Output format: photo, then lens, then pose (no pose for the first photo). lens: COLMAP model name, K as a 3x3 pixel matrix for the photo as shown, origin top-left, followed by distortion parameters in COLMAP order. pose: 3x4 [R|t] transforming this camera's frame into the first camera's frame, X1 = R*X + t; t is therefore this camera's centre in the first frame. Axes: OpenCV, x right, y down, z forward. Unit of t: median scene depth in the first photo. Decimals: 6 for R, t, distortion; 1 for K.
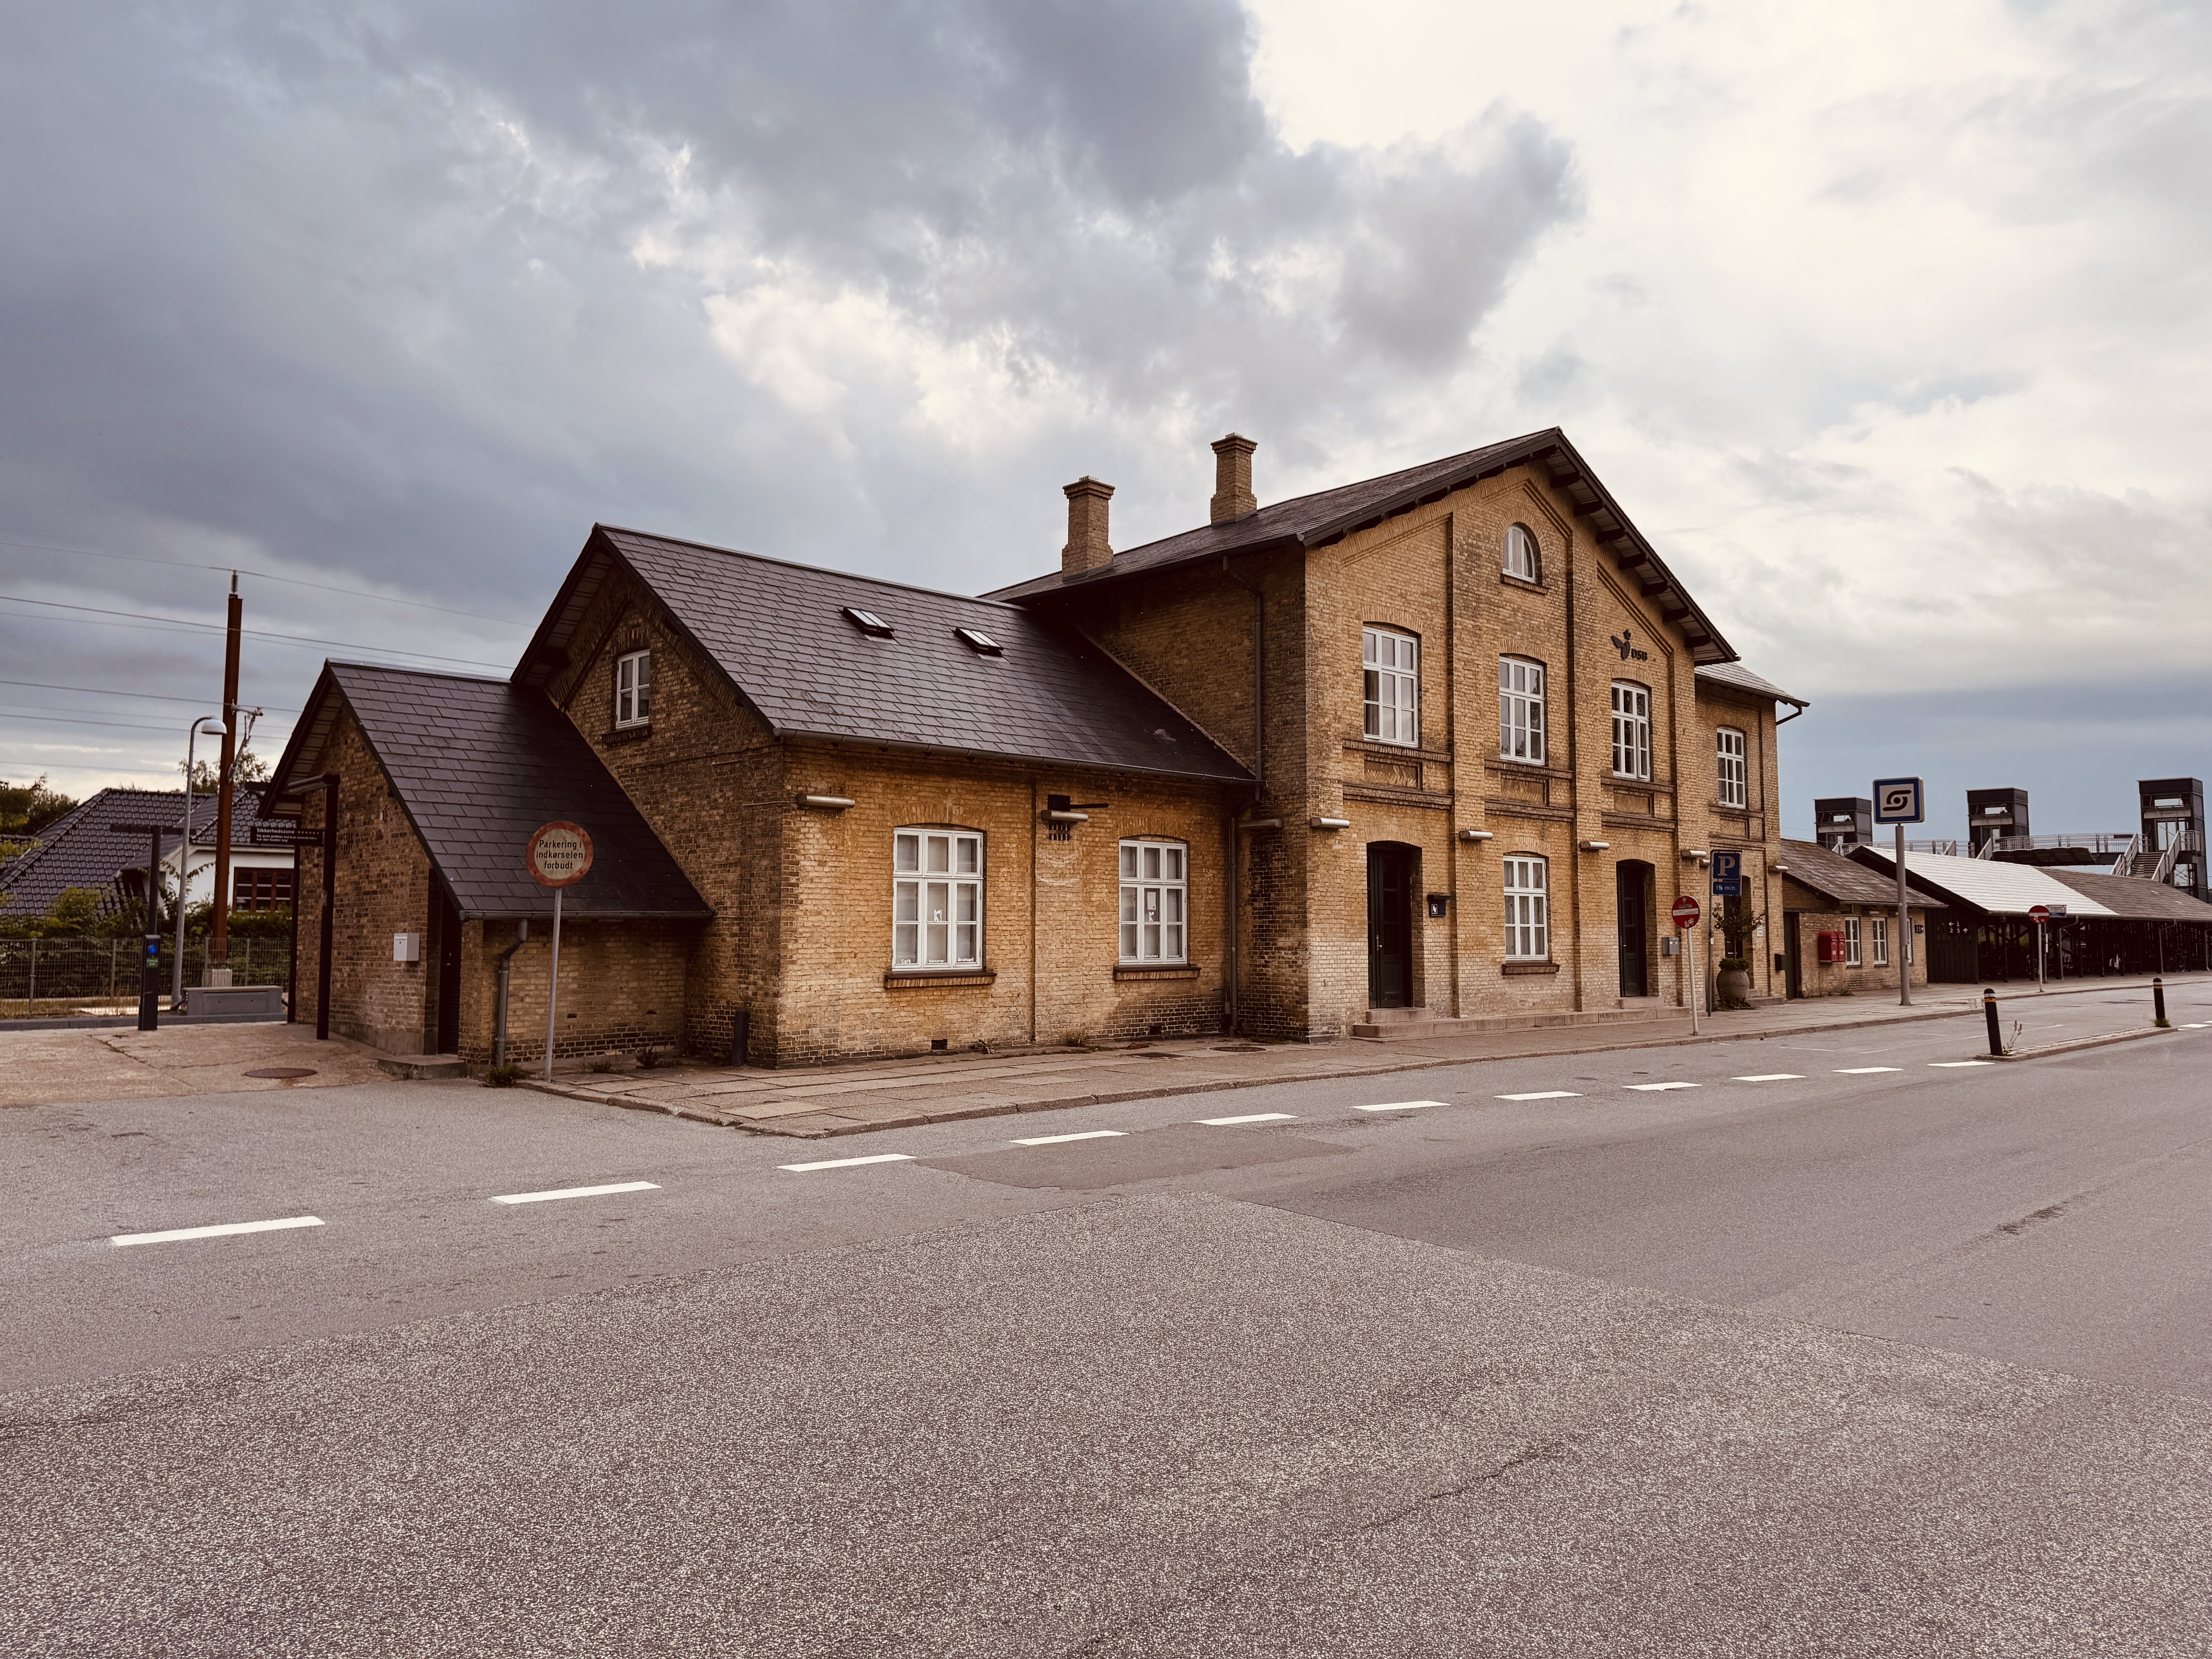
lens RADIAL K [[1558.7, 0, 1106.0], [0, 1558.7, 829.5], [0, 0, 1]] dist [0.090403, -0.150511]
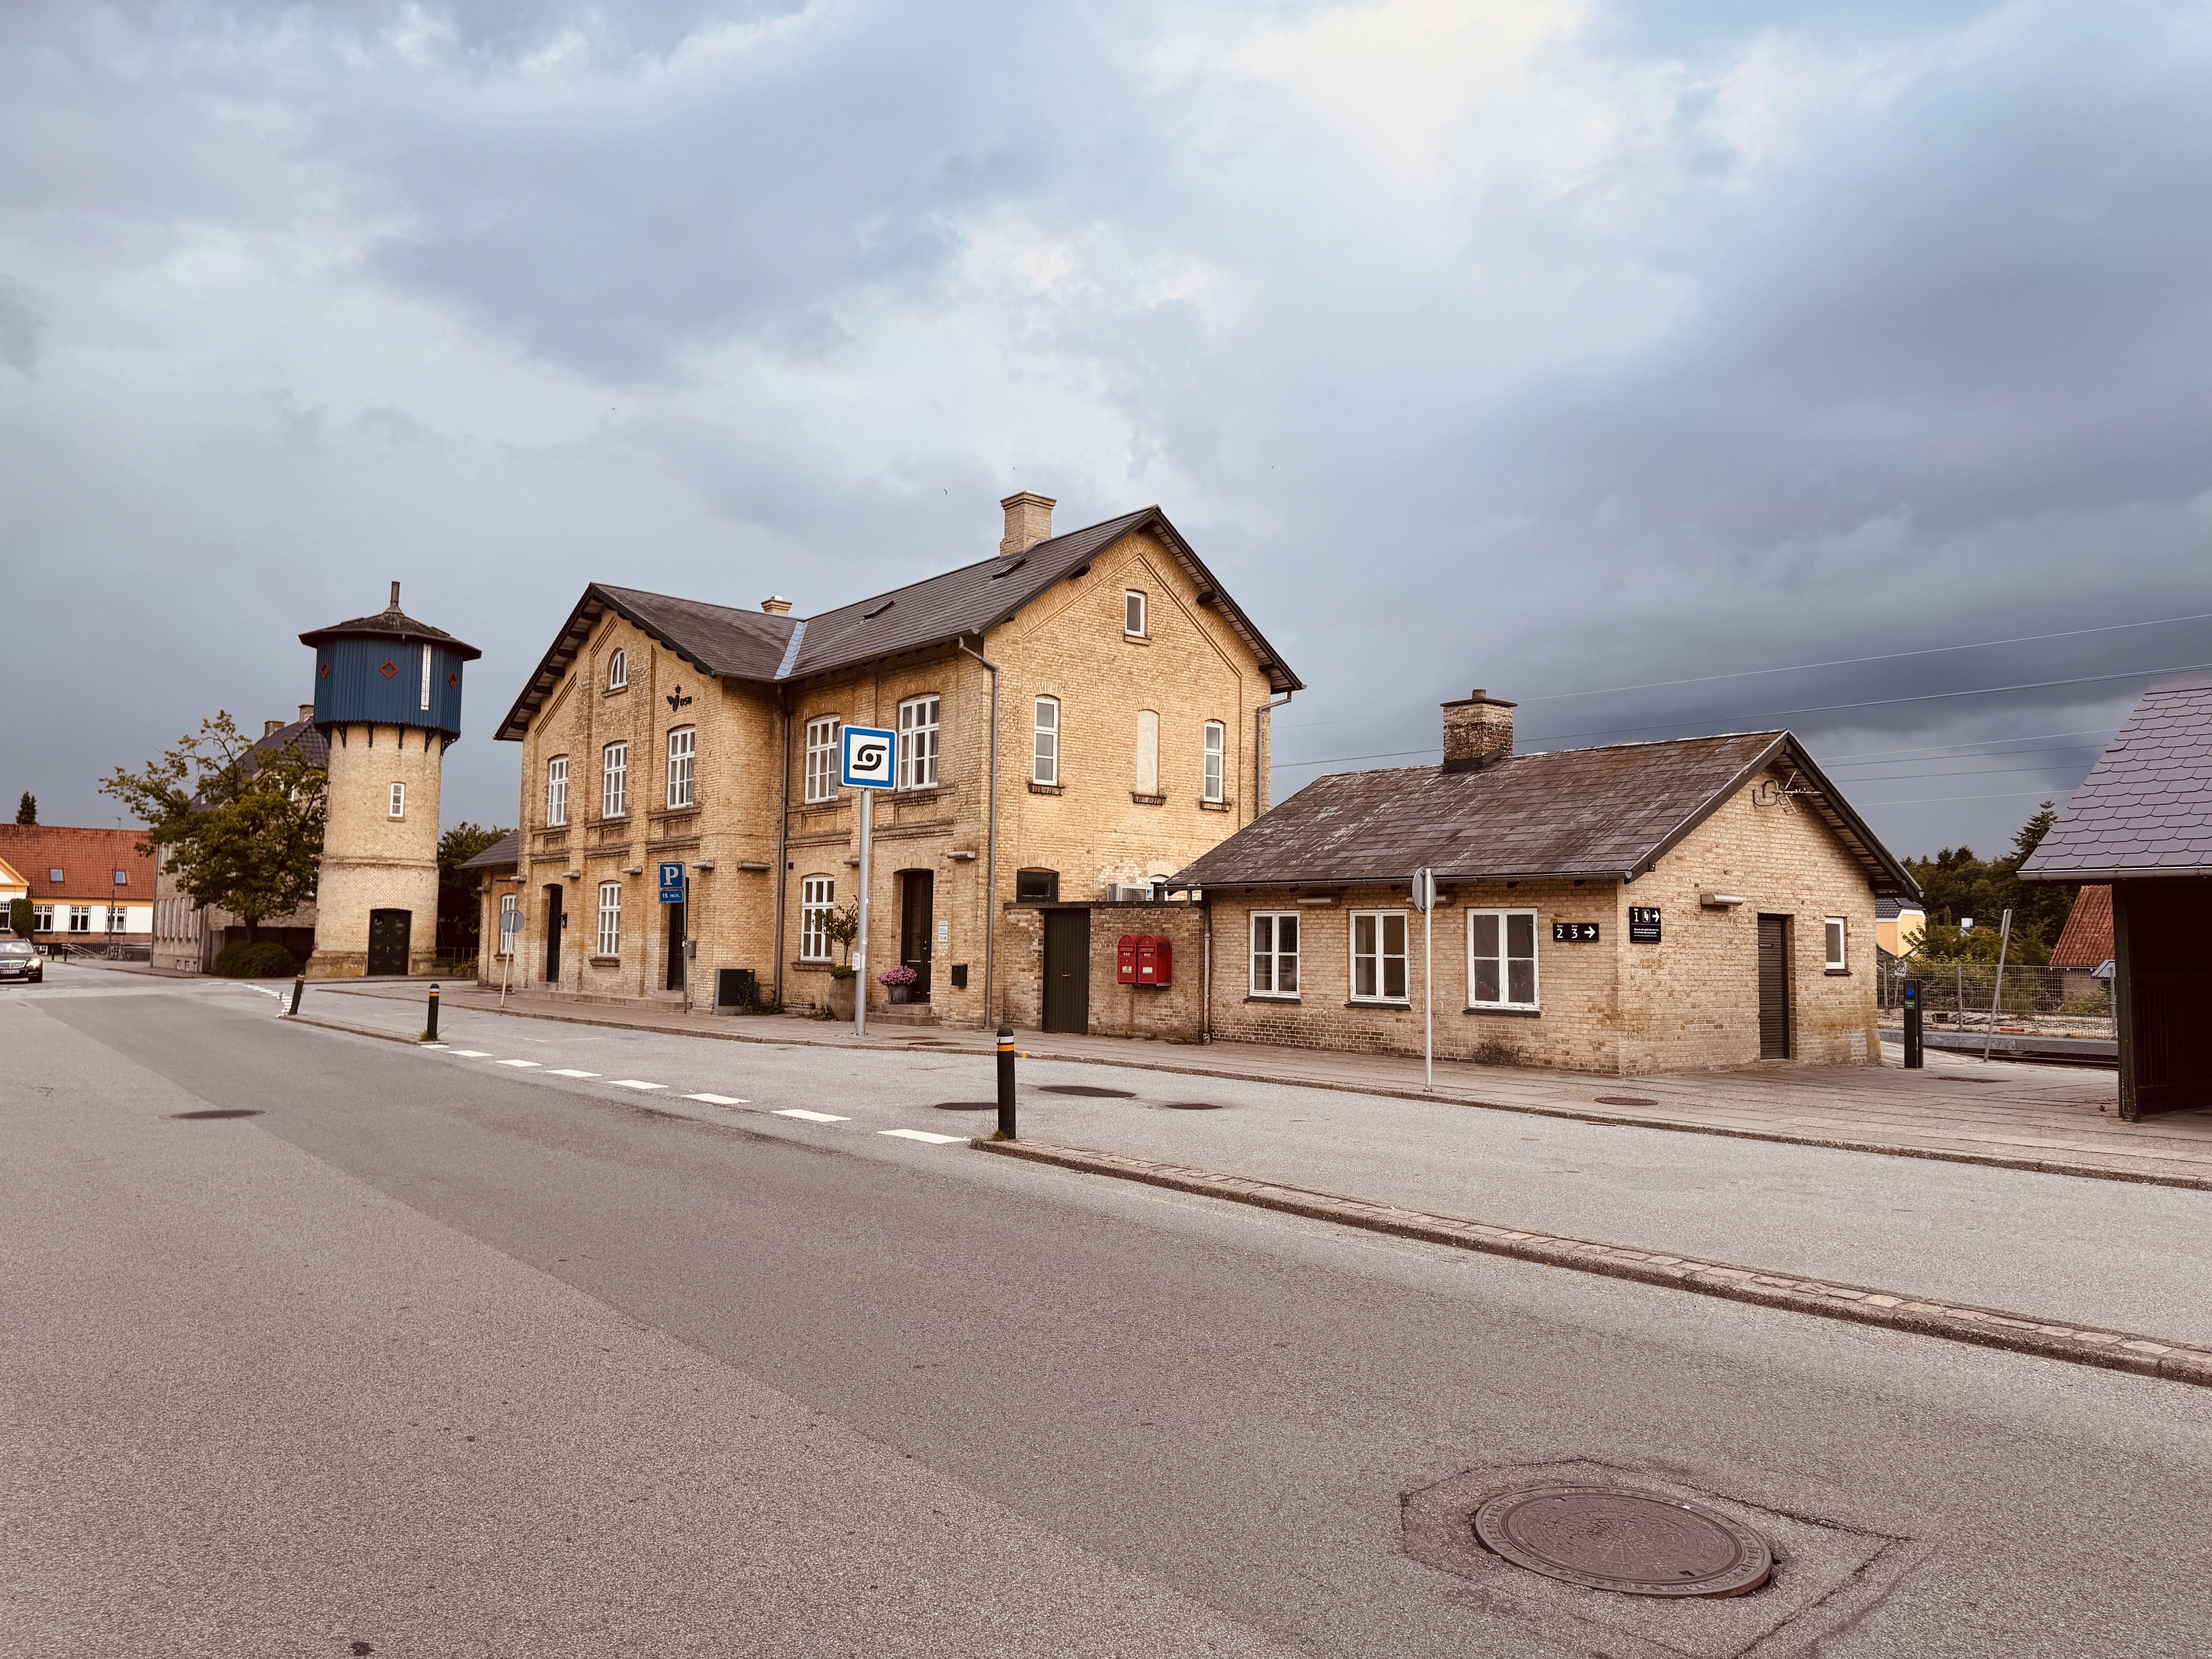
lens RADIAL K [[1545.4, 0, 1115.0], [0, 1545.4, 827.6], [0, 0, 1]] dist [0.162407, -0.303318]
pose [[-0.102382, -0.079349, -0.991575, 1.777697], [0.052002, 0.995024, -0.084994, 0.121200], [0.993385, -0.060266, -0.097746, 1.736804]]
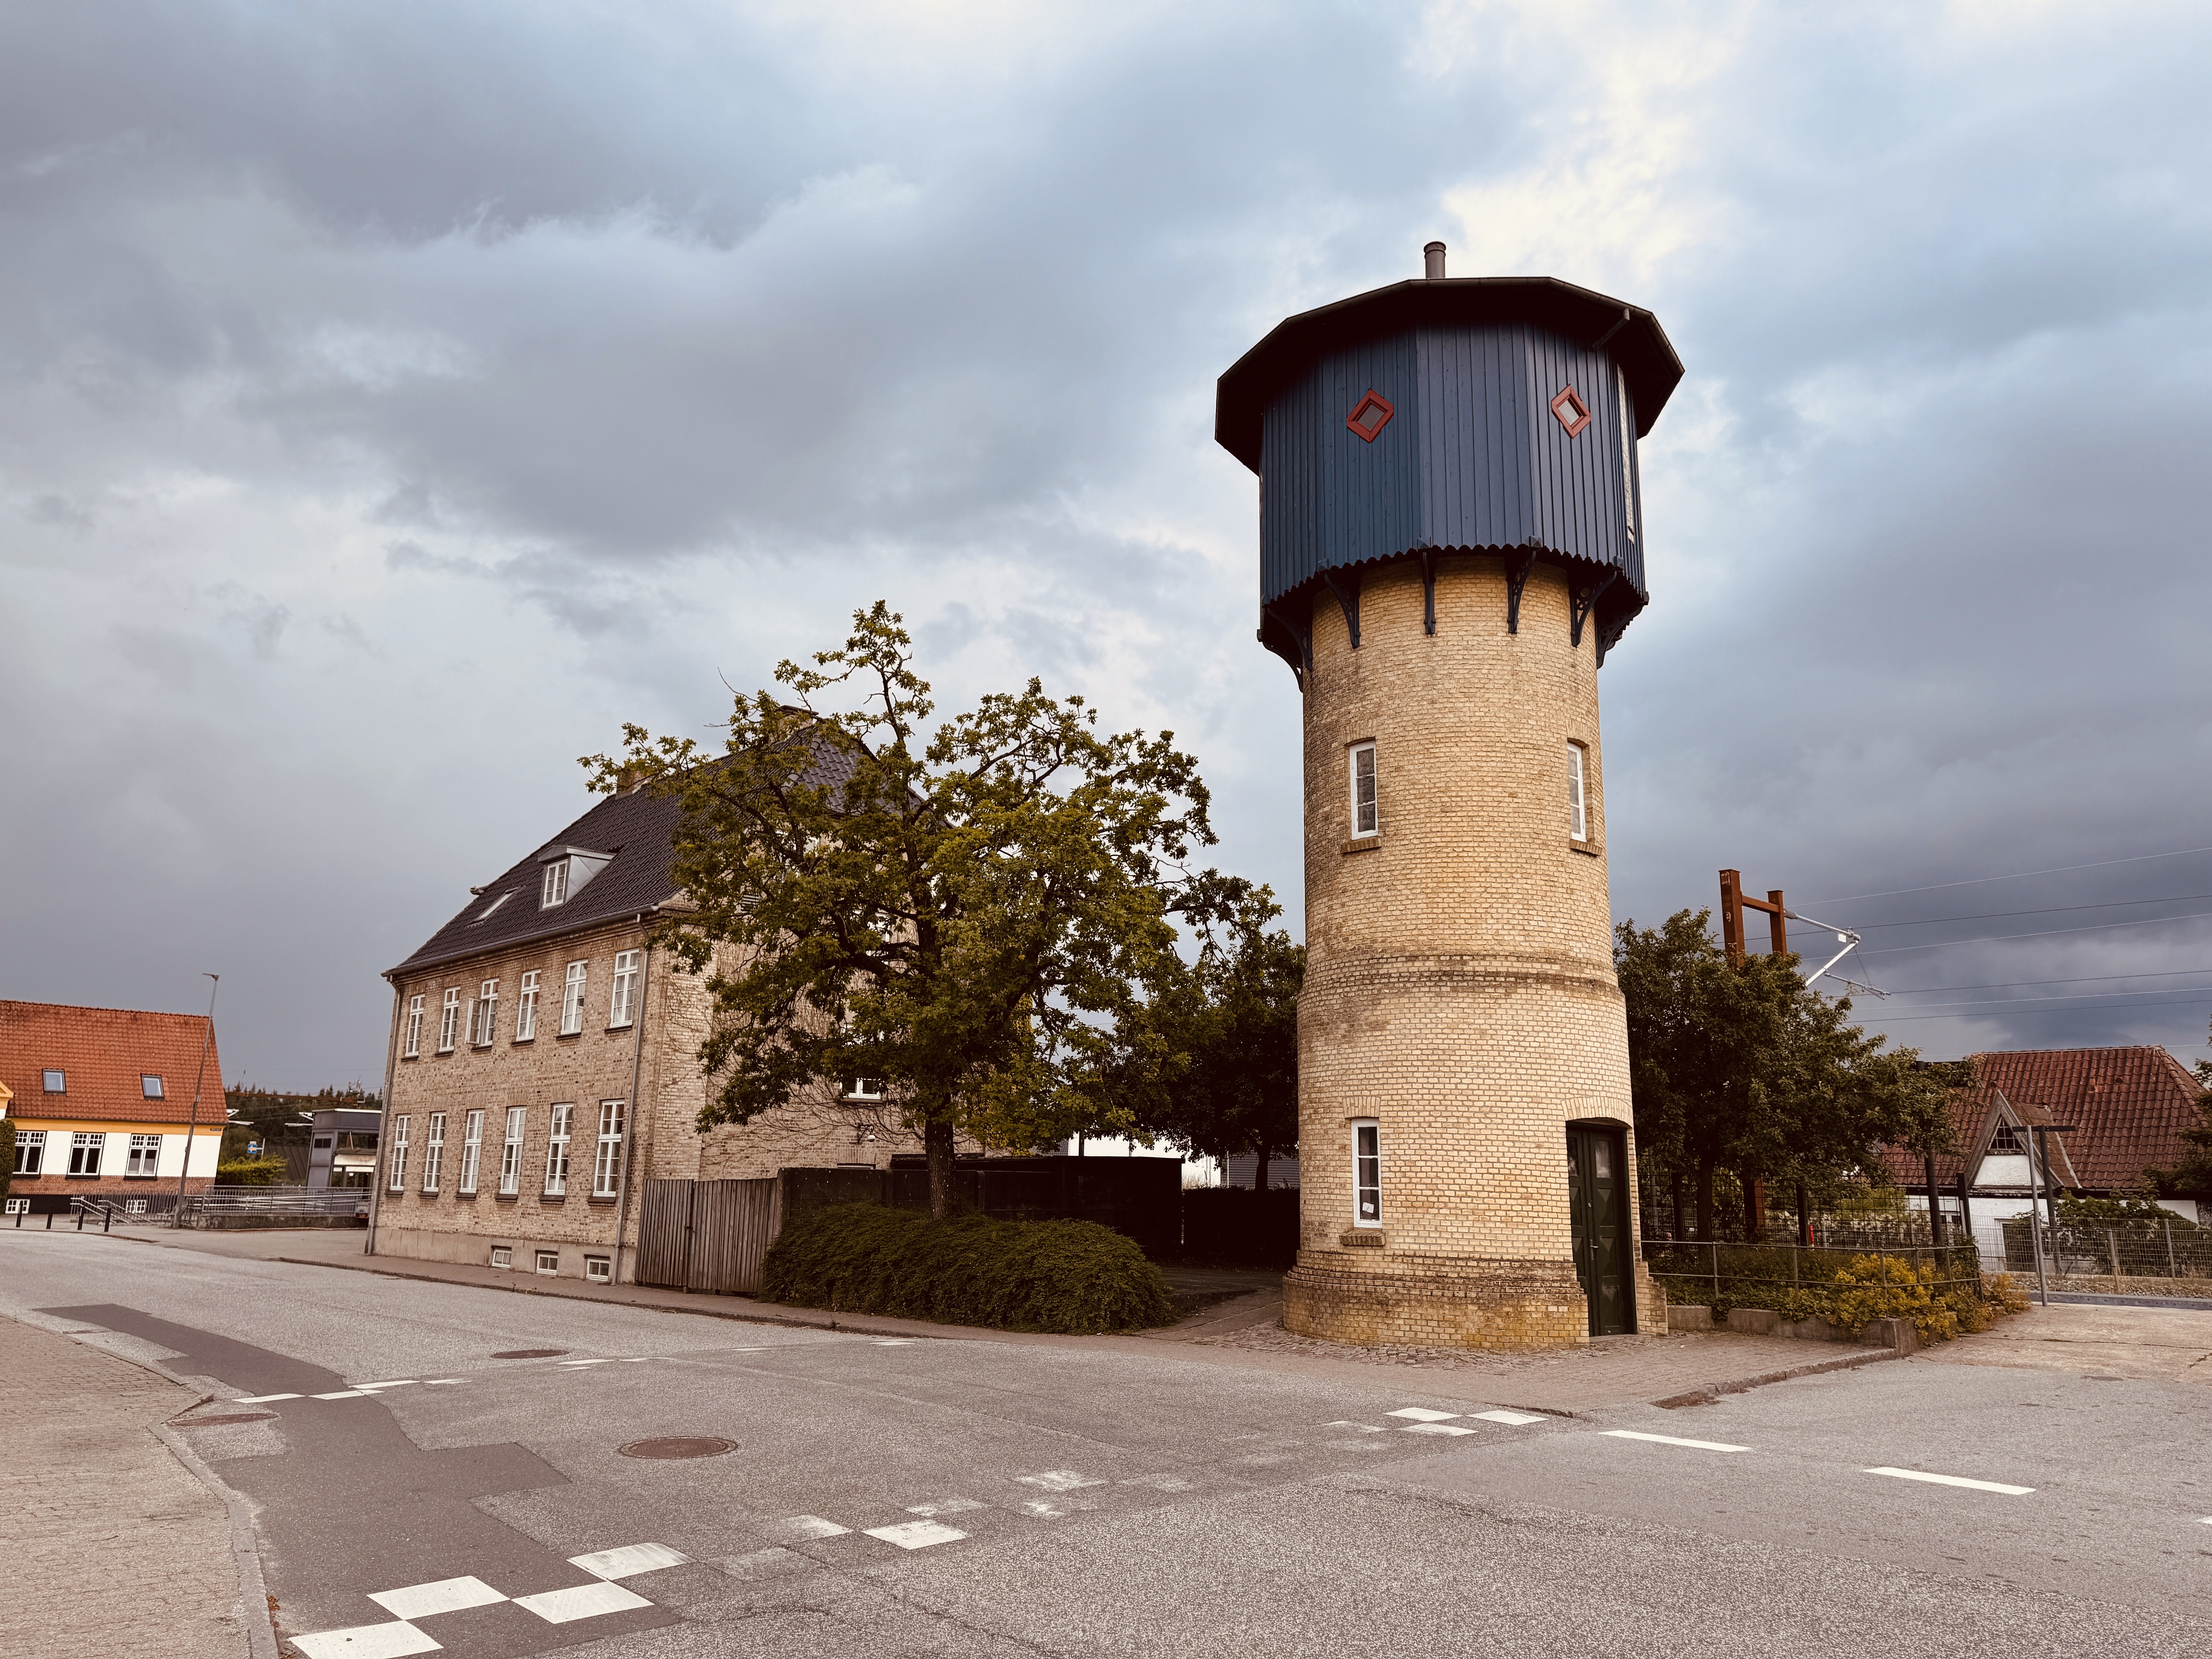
lens RADIAL K [[1558.7, 0, 1106.0], [0, 1558.7, 829.5], [0, 0, 1]] dist [0.090403, -0.150511]
pose [[-0.042803, -0.228510, -0.972600, 0.276442], [0.047923, 0.971902, -0.230455, 0.009304], [0.997934, -0.056474, -0.030650, 0.175253]]
